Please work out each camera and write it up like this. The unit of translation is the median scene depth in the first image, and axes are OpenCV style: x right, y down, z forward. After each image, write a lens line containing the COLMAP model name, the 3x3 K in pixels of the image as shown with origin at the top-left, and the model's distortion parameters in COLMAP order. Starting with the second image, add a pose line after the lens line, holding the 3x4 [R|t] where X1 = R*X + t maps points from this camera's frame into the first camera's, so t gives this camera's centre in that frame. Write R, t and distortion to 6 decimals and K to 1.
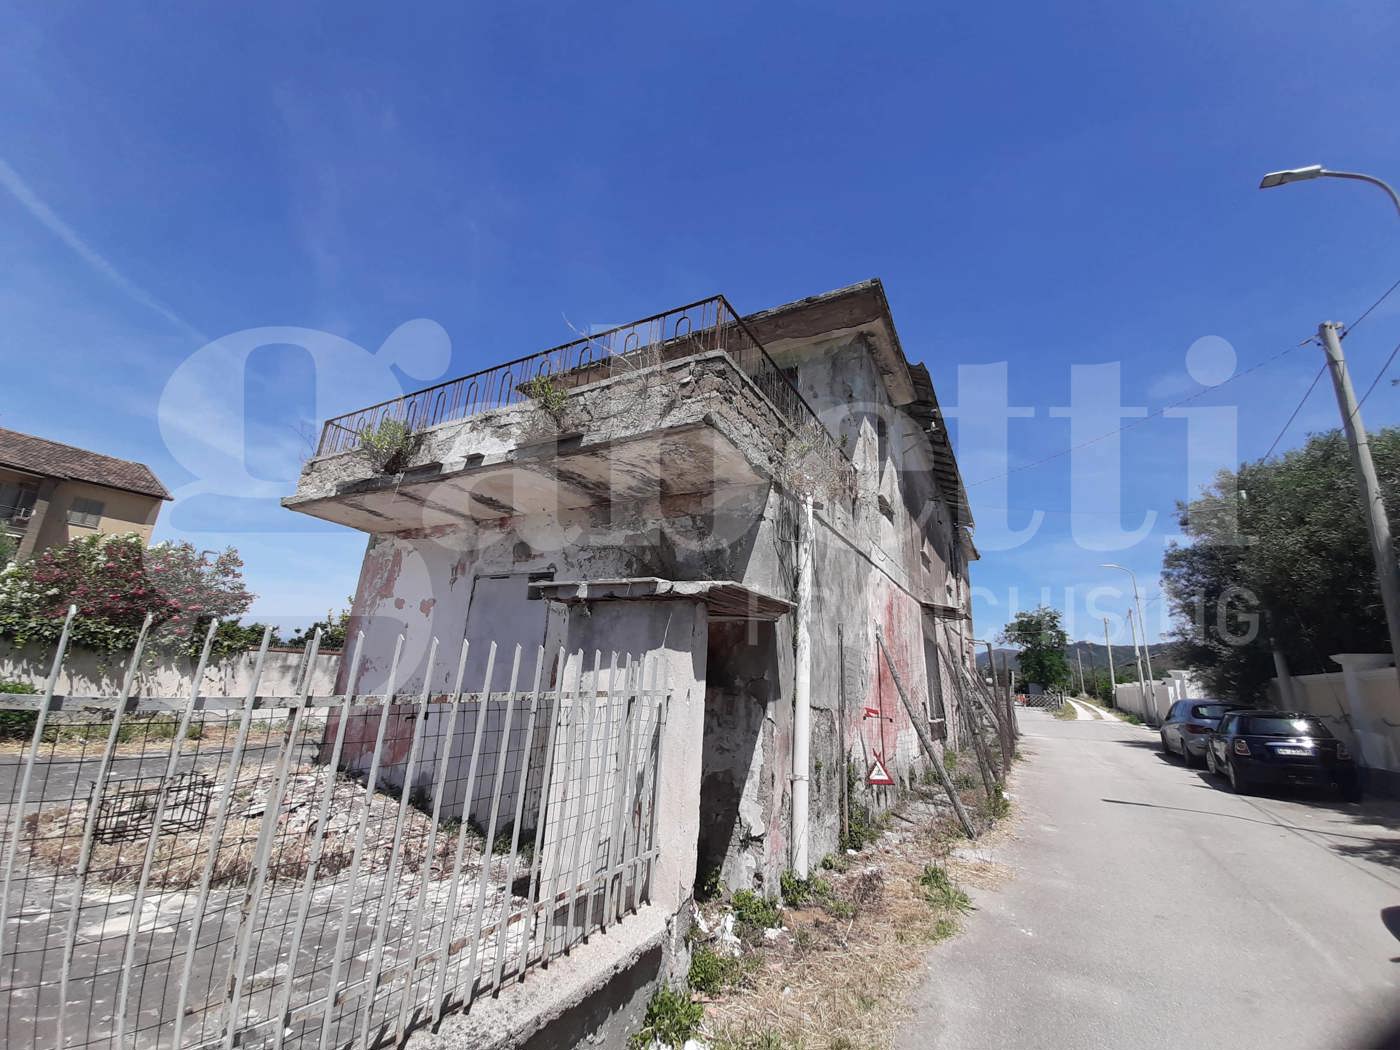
lens RADIAL K [[548.4, 0, 705.2], [0, 548.4, 520.8], [0, 0, 1]] dist [0.024027, -0.019288]
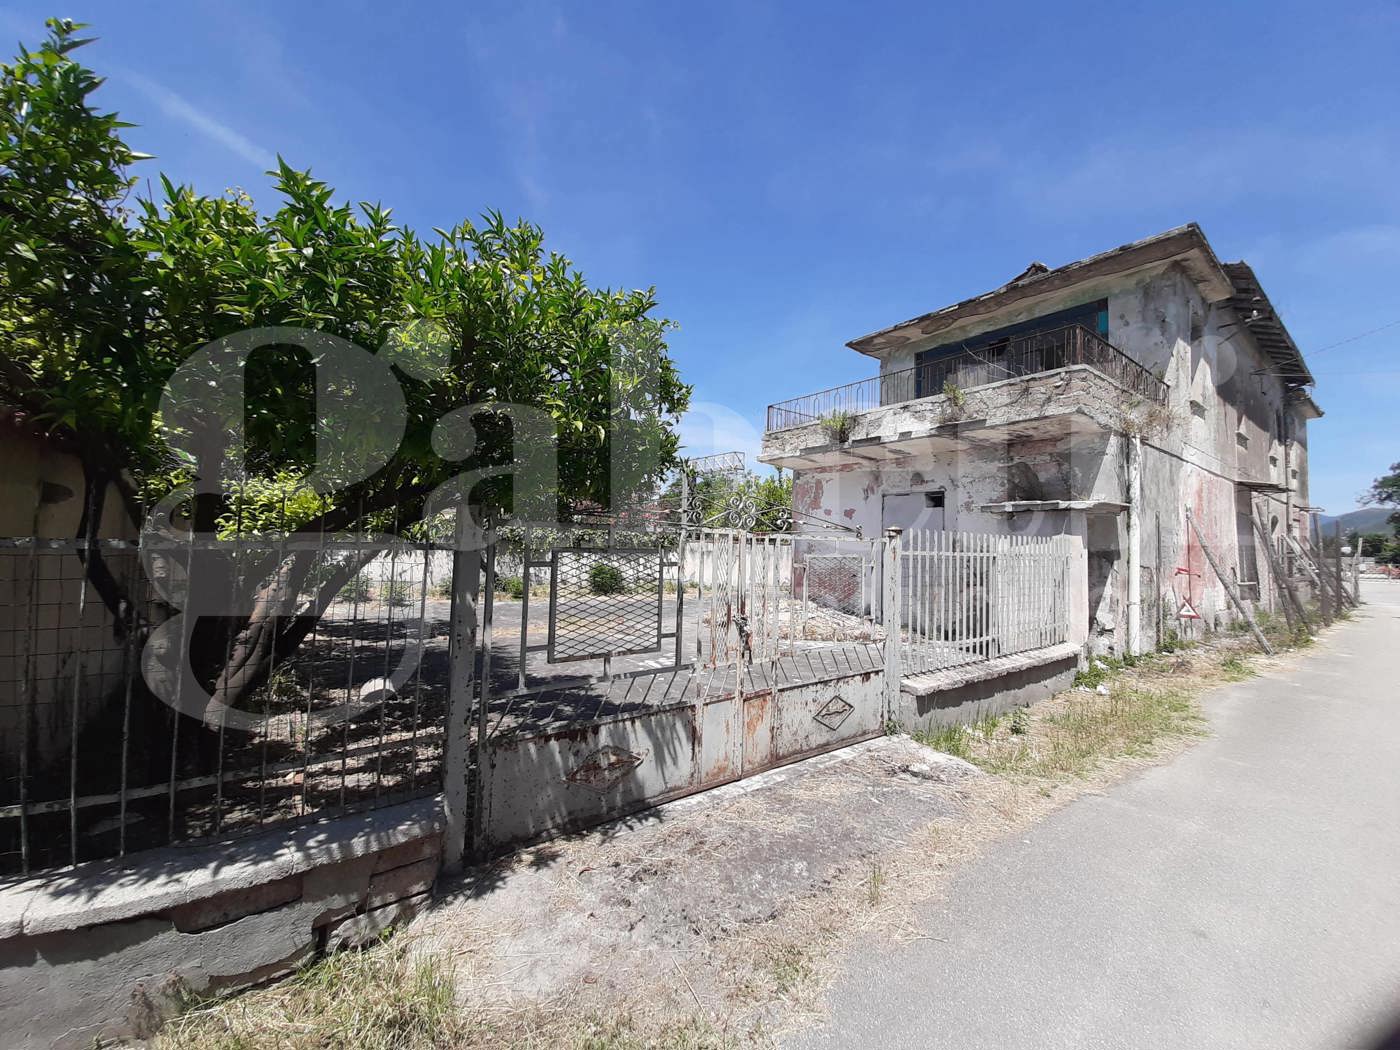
lens RADIAL K [[547.4, 0, 706.8], [0, 547.4, 517.7], [0, 0, 1]] dist [0.015018, -0.010131]
pose [[0.918120, -0.049859, -0.393152, -0.234524], [0.128411, 0.975960, 0.176105, -0.173864], [0.374921, -0.212171, 0.902451, -0.643902]]
